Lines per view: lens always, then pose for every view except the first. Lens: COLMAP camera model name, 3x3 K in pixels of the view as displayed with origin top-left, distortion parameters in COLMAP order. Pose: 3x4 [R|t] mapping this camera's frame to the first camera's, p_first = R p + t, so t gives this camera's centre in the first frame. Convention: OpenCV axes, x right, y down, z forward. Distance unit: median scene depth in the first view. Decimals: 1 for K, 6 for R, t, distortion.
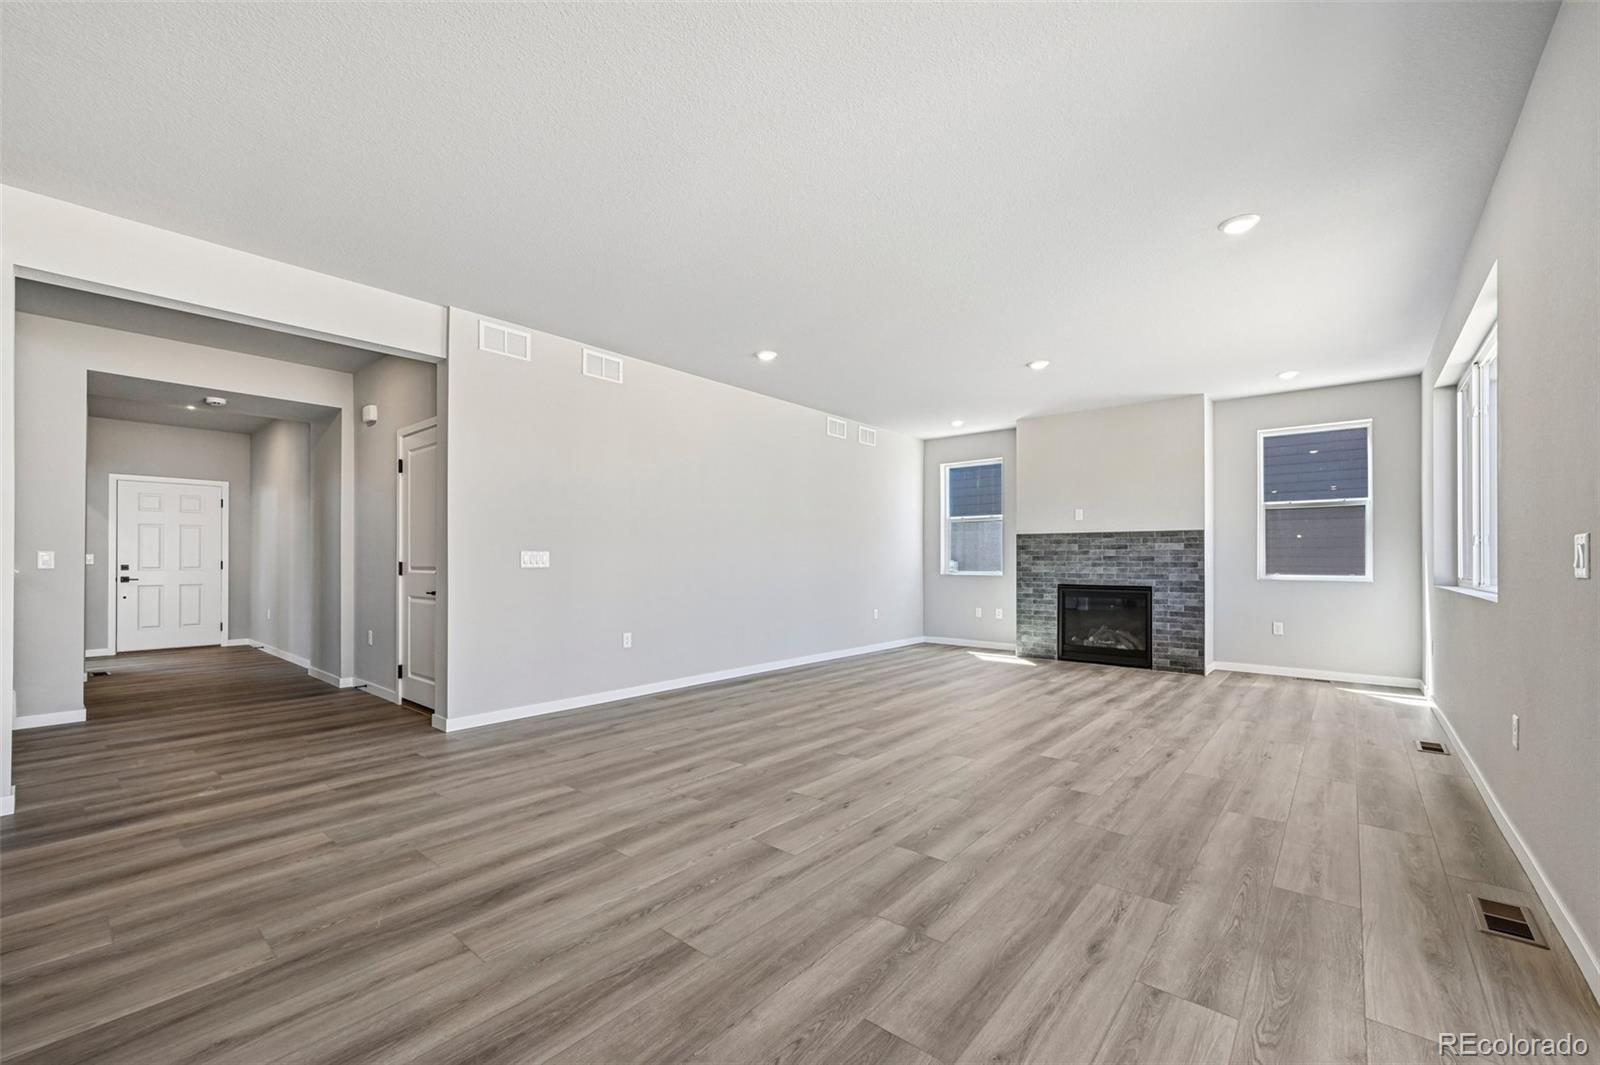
lens RADIAL K [[645.0, 0, 819.8], [0, 645.0, 559.3], [0, 0, 1]] dist [-0.000706, 0.000658]
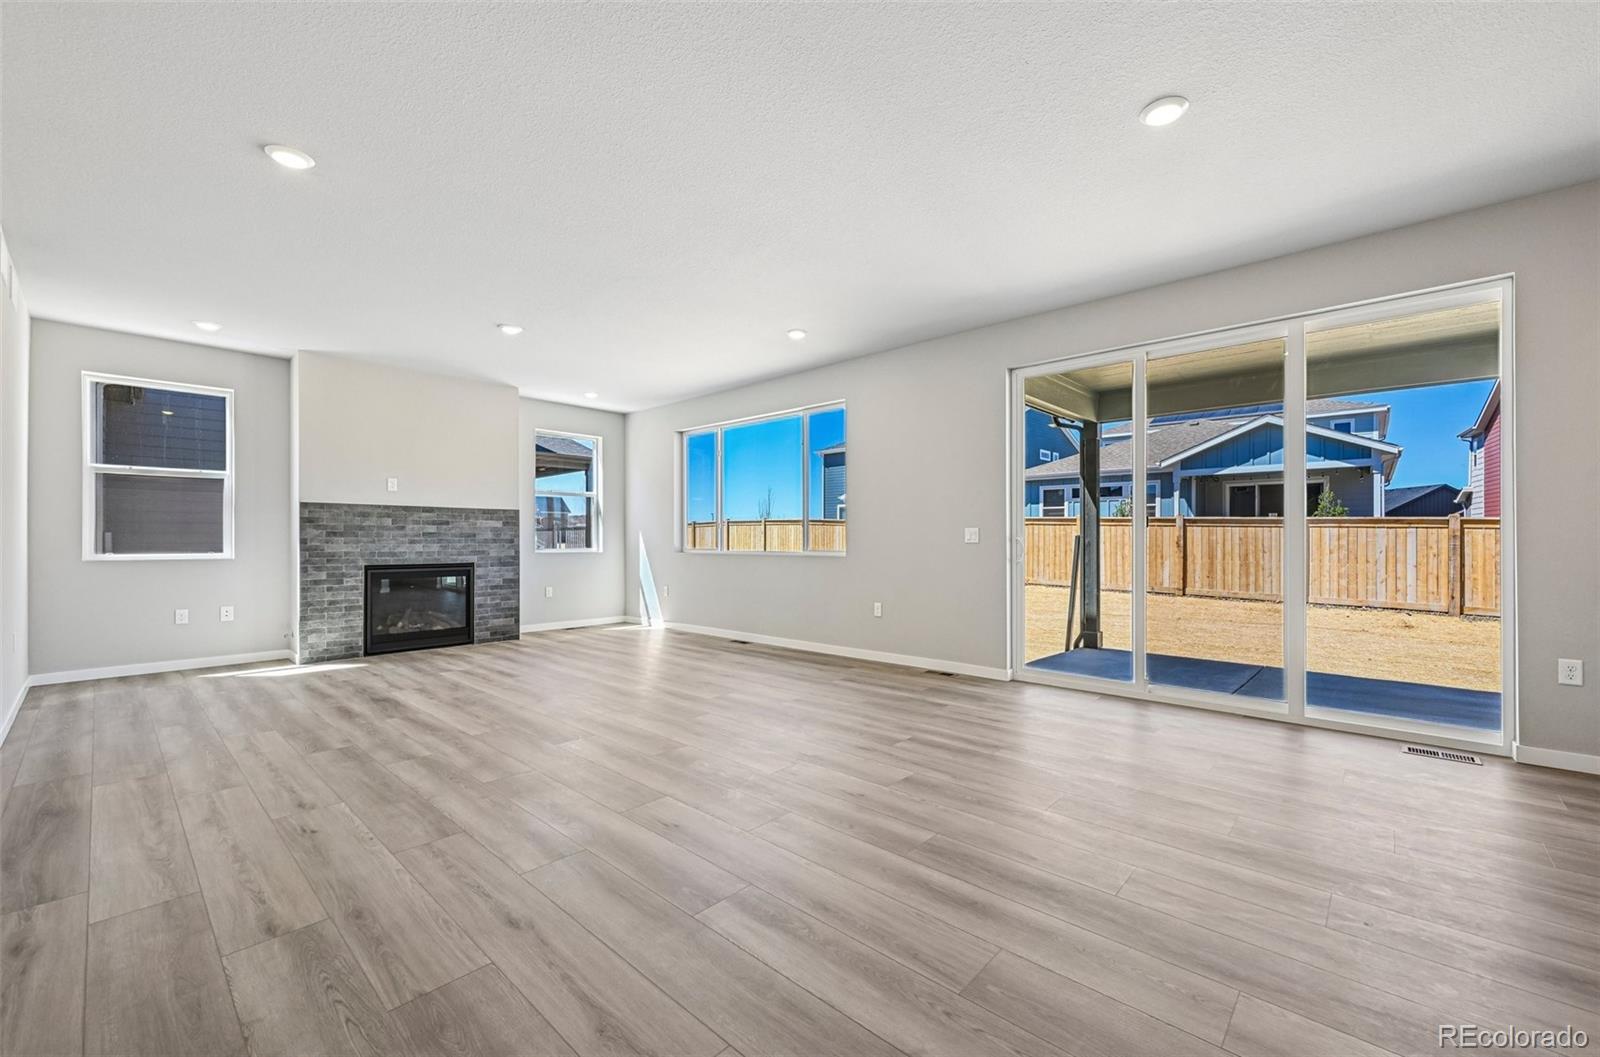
lens RADIAL K [[645.0, 0, 811.0], [0, 645.0, 537.8], [0, 0, 1]] dist [-0.000706, 0.000658]
pose [[0.046075, -0.000116, 0.998938, -0.744446], [-0.001964, 0.999998, 0.000206, 0.003024], [-0.998936, -0.001971, 0.046074, 0.659478]]
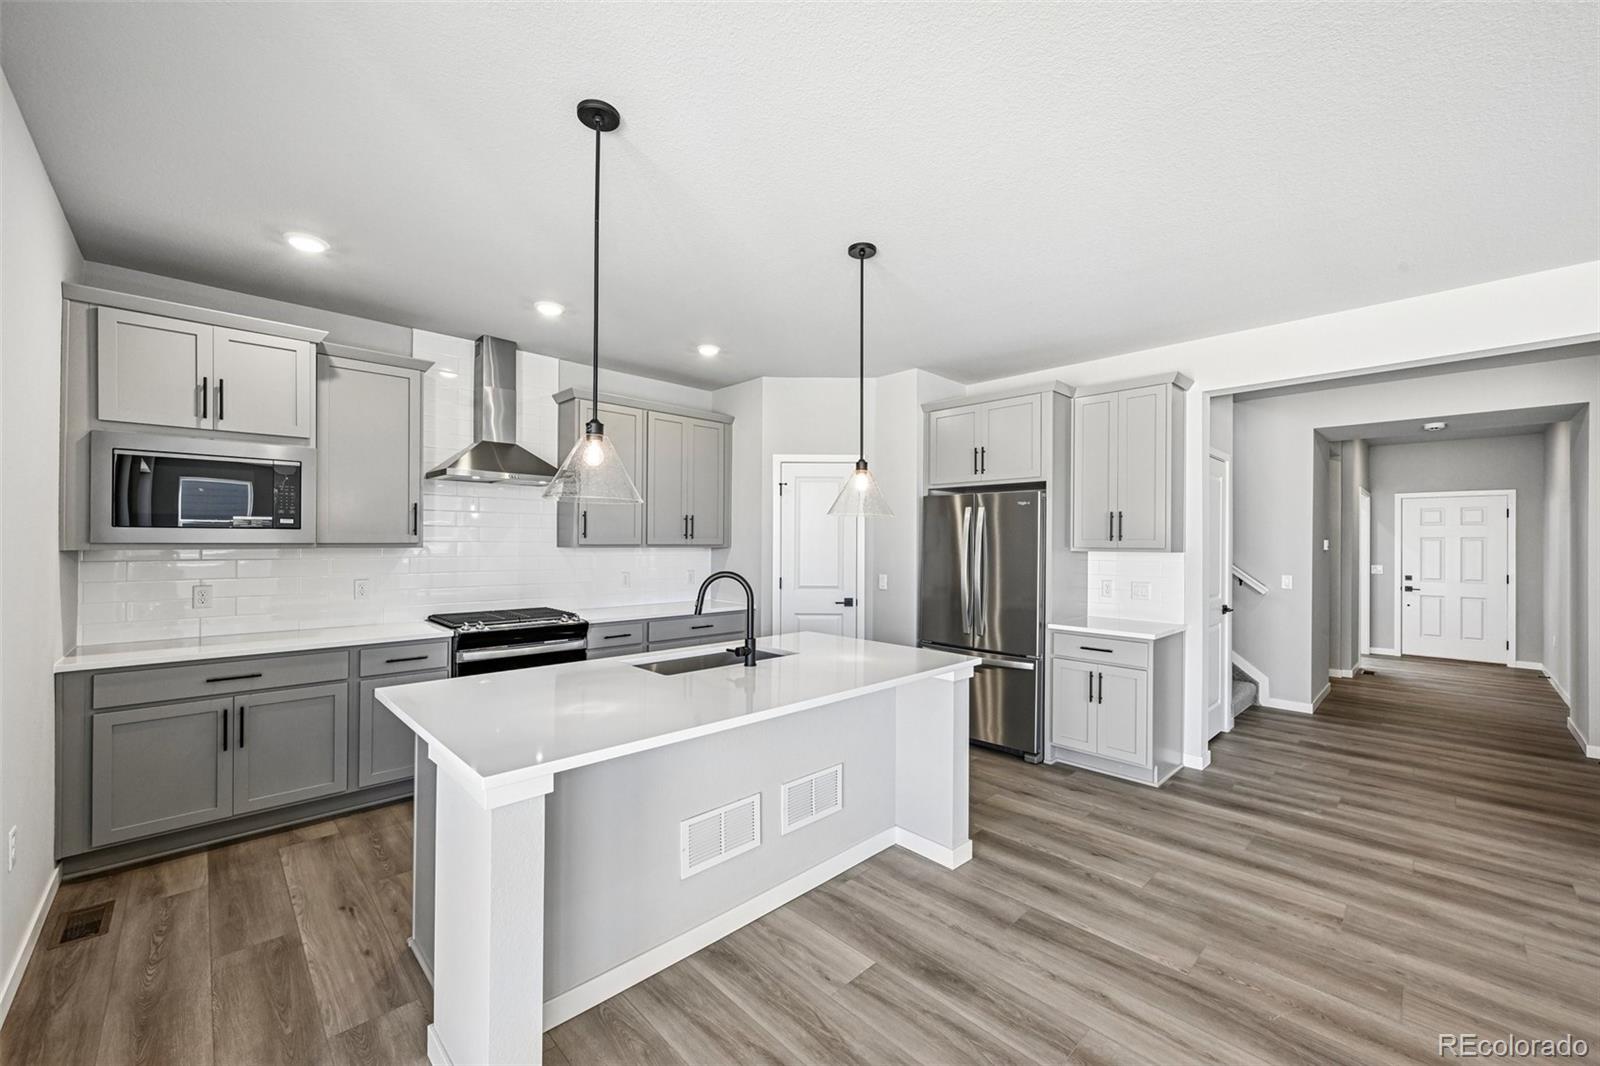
lens RADIAL K [[625.3, 0, 799.0], [0, 625.3, 534.9], [0, 0, 1]] dist [-0.000320, -0.000257]
pose [[-0.117089, -0.011331, -0.993057, 0.171788], [-0.005602, 0.999927, -0.010749, -0.077024], [0.993106, 0.004305, -0.117144, 0.178899]]
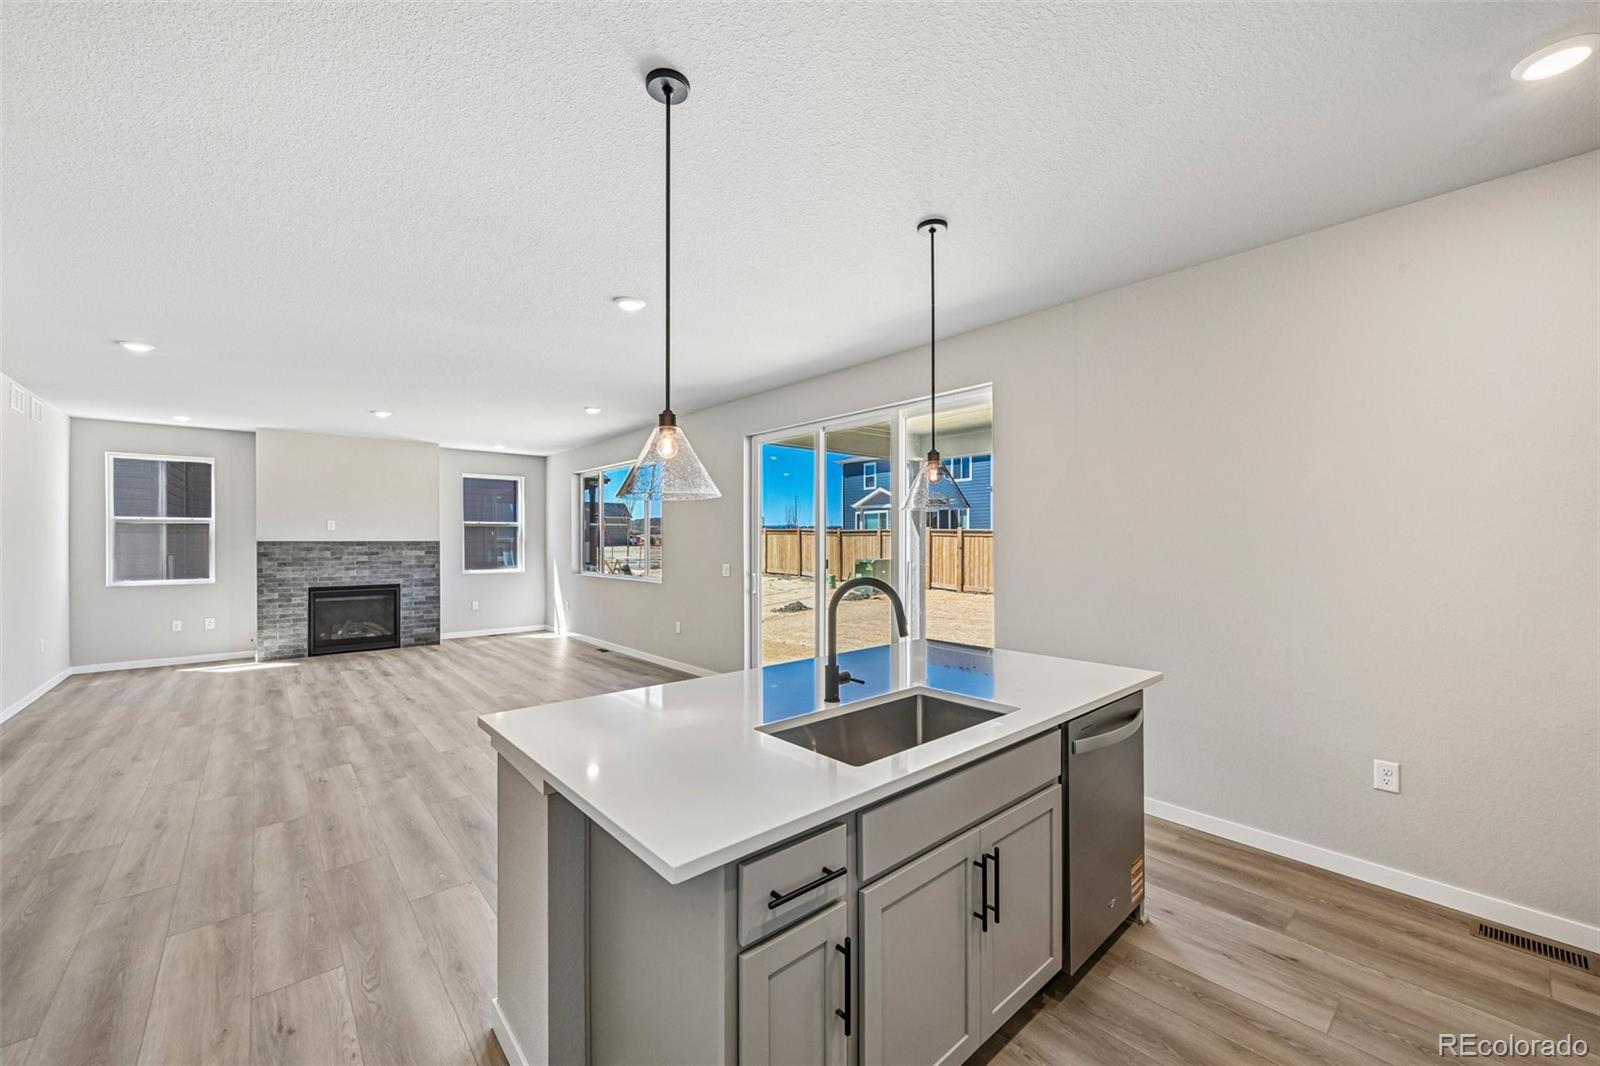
lens RADIAL K [[625.3, 0, 796.0], [0, 625.3, 538.1], [0, 0, 1]] dist [-0.000320, -0.000257]
pose [[0.168642, -0.000043, 0.985677, -0.920915], [0.000631, 1.000000, -0.000064, -0.076775], [-0.985677, 0.000633, 0.168641, 0.005254]]
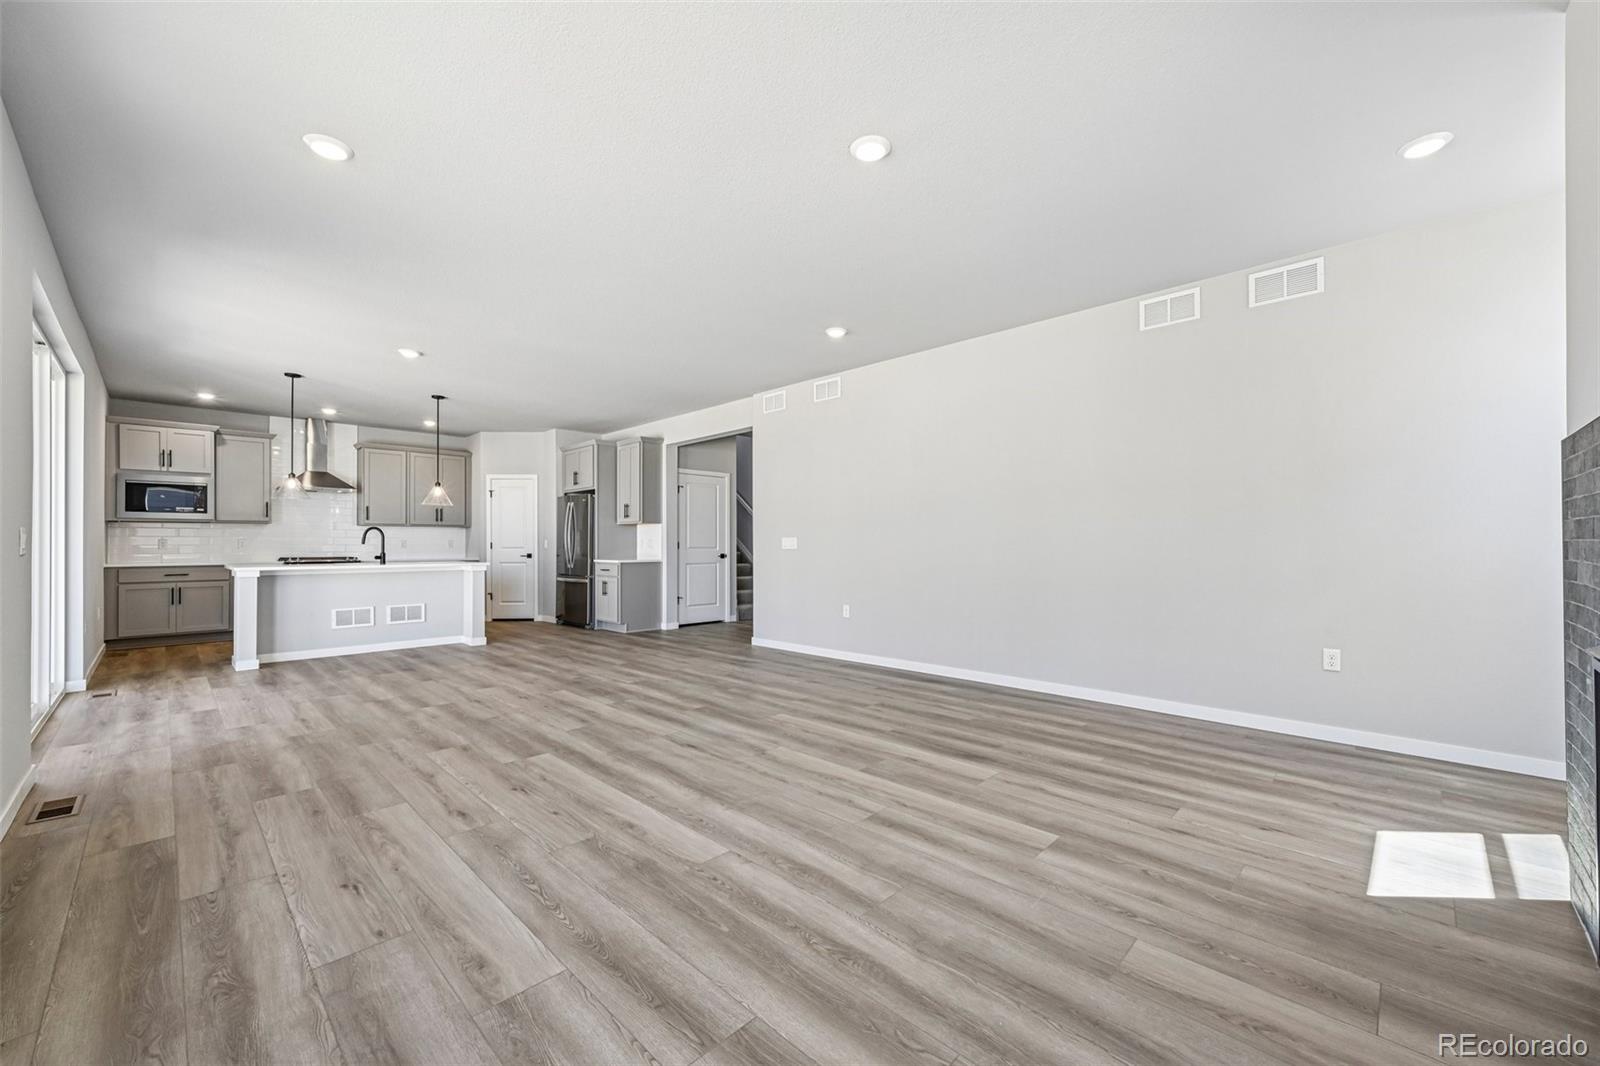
lens RADIAL K [[625.3, 0, 796.9], [0, 625.3, 535.6], [0, 0, 1]] dist [-0.000320, -0.000257]
pose [[-0.089030, -0.015842, -0.995903, 1.056922], [0.004037, 0.999860, -0.016265, 0.006845], [0.996021, -0.005468, -0.088953, 1.258221]]
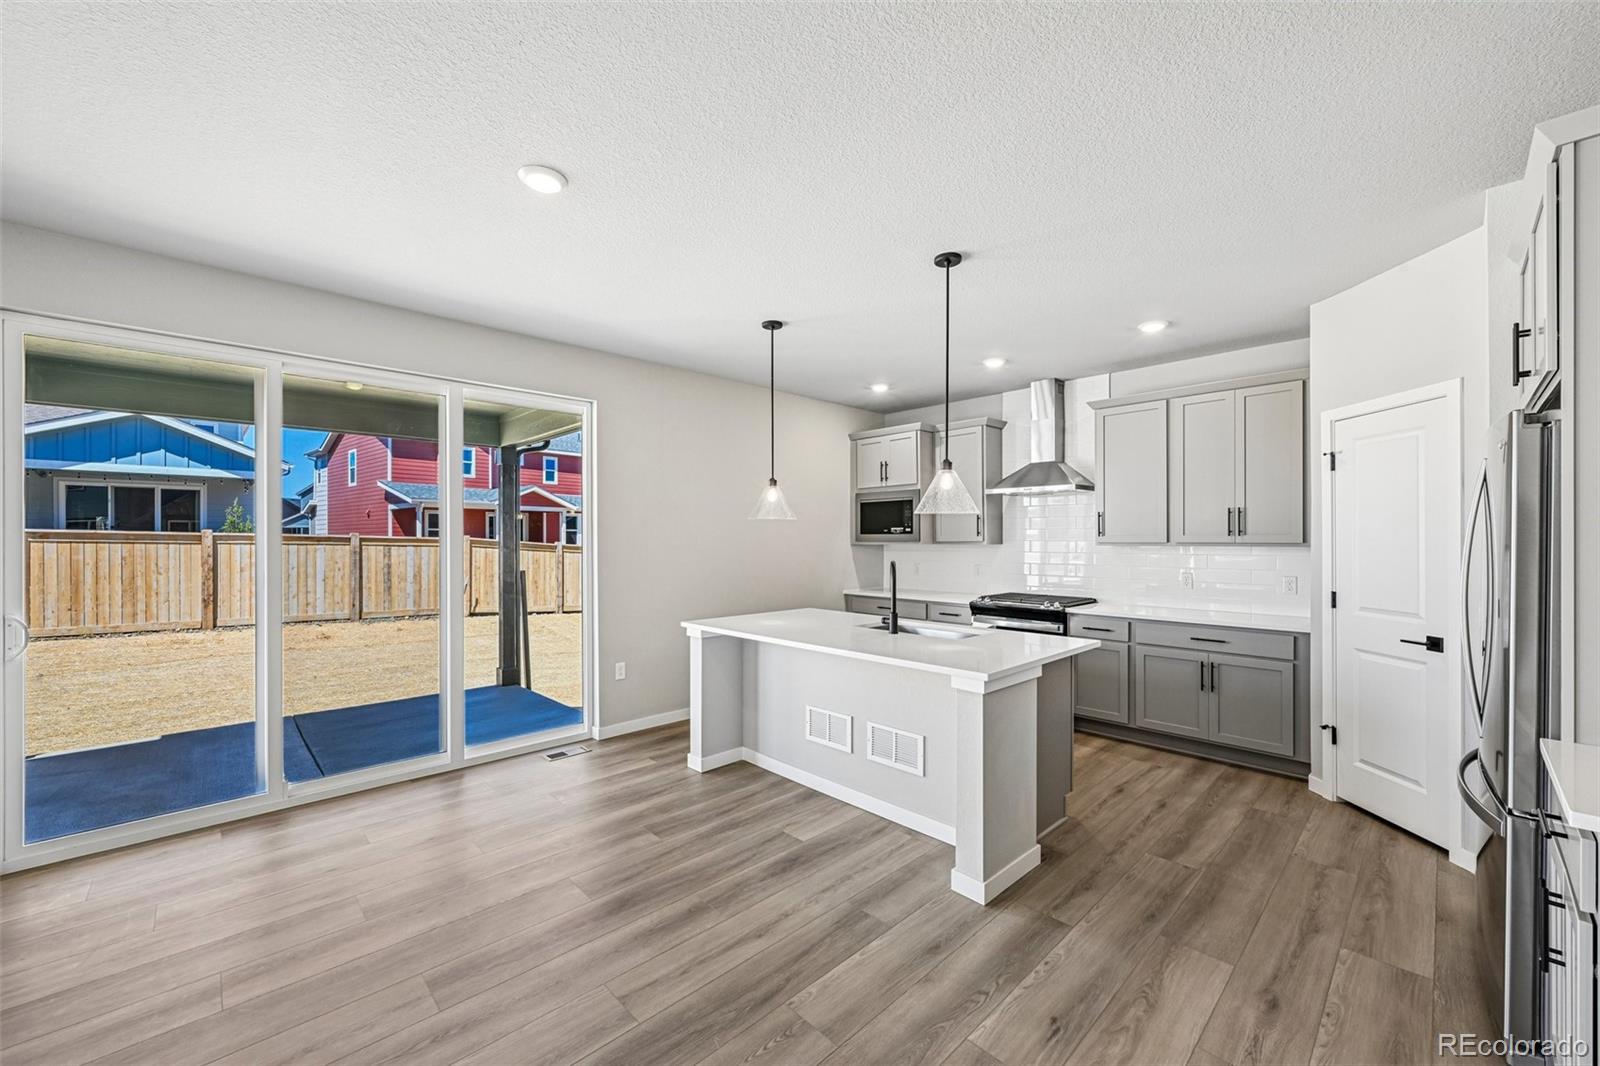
lens RADIAL K [[625.3, 0, 815.3], [0, 625.3, 537.6], [0, 0, 1]] dist [-0.000320, -0.000257]
pose [[-0.994380, 0.000559, 0.105868, -0.431845], [0.000233, 0.999995, -0.003093, -0.076043], [-0.105869, -0.003051, -0.994375, 0.884035]]
